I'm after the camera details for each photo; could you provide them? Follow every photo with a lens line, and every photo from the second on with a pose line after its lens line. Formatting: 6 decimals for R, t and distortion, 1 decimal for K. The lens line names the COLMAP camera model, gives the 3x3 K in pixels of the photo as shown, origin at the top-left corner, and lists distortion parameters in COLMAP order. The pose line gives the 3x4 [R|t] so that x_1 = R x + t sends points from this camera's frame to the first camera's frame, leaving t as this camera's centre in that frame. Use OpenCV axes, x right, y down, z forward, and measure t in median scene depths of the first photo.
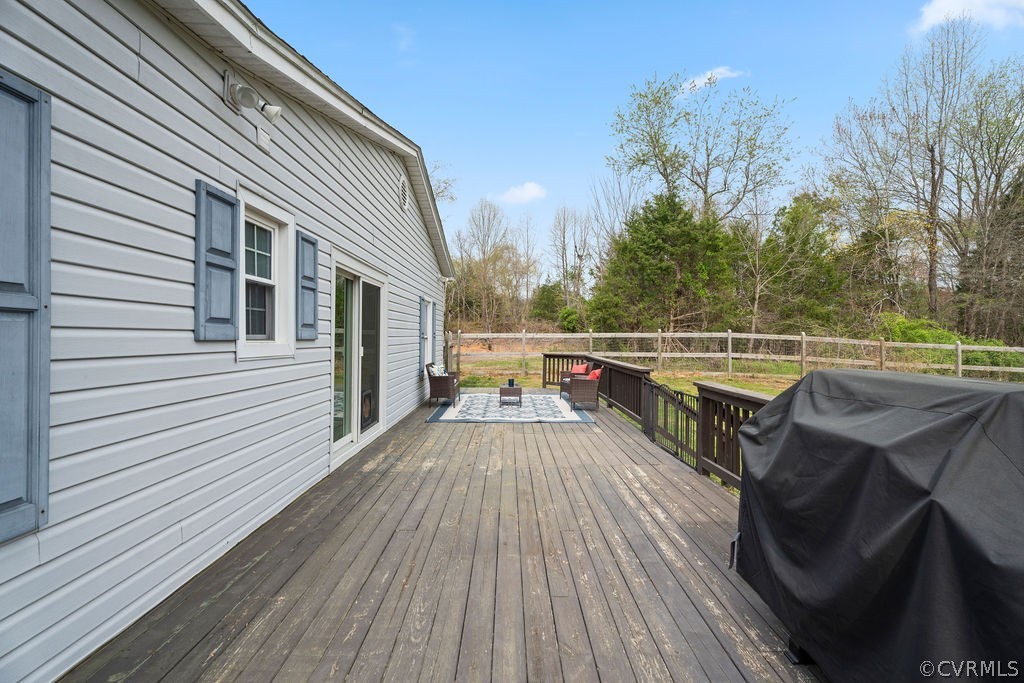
lens RADIAL K [[466.4, 0, 509.0], [0, 466.4, 341.5], [0, 0, 1]] dist [0.002926, 0.000322]
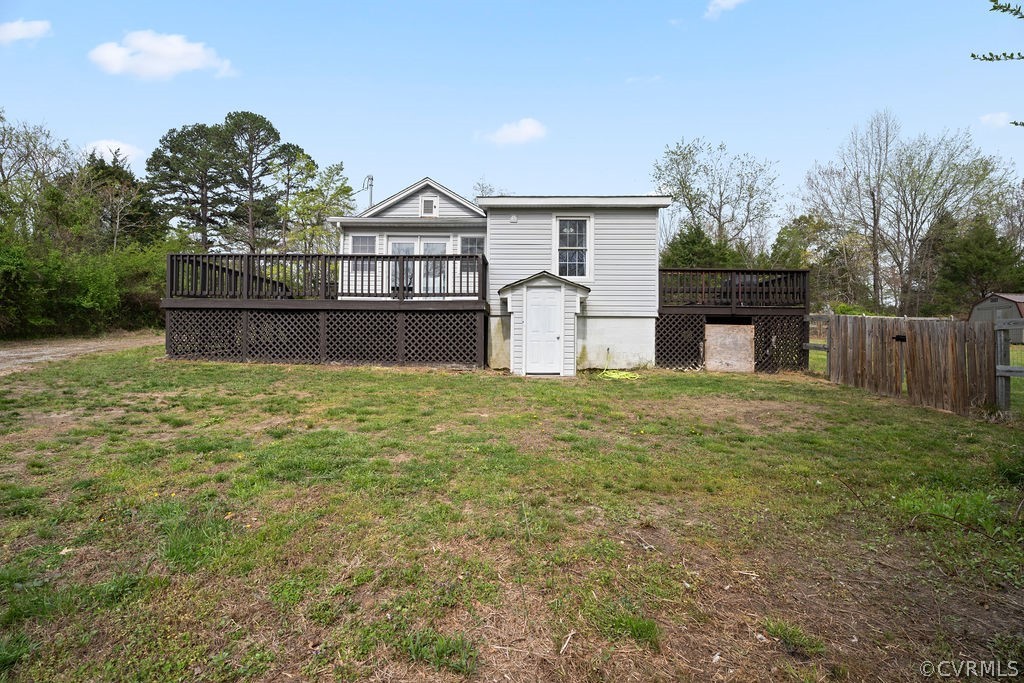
lens RADIAL K [[466.4, 0, 514.6], [0, 466.4, 338.3], [0, 0, 1]] dist [0.002926, 0.000322]
pose [[0.999721, 0.003119, -0.023415, -0.176552], [-0.003887, 0.999453, -0.032837, 0.090575], [0.023300, 0.032919, 0.999186, -0.443322]]
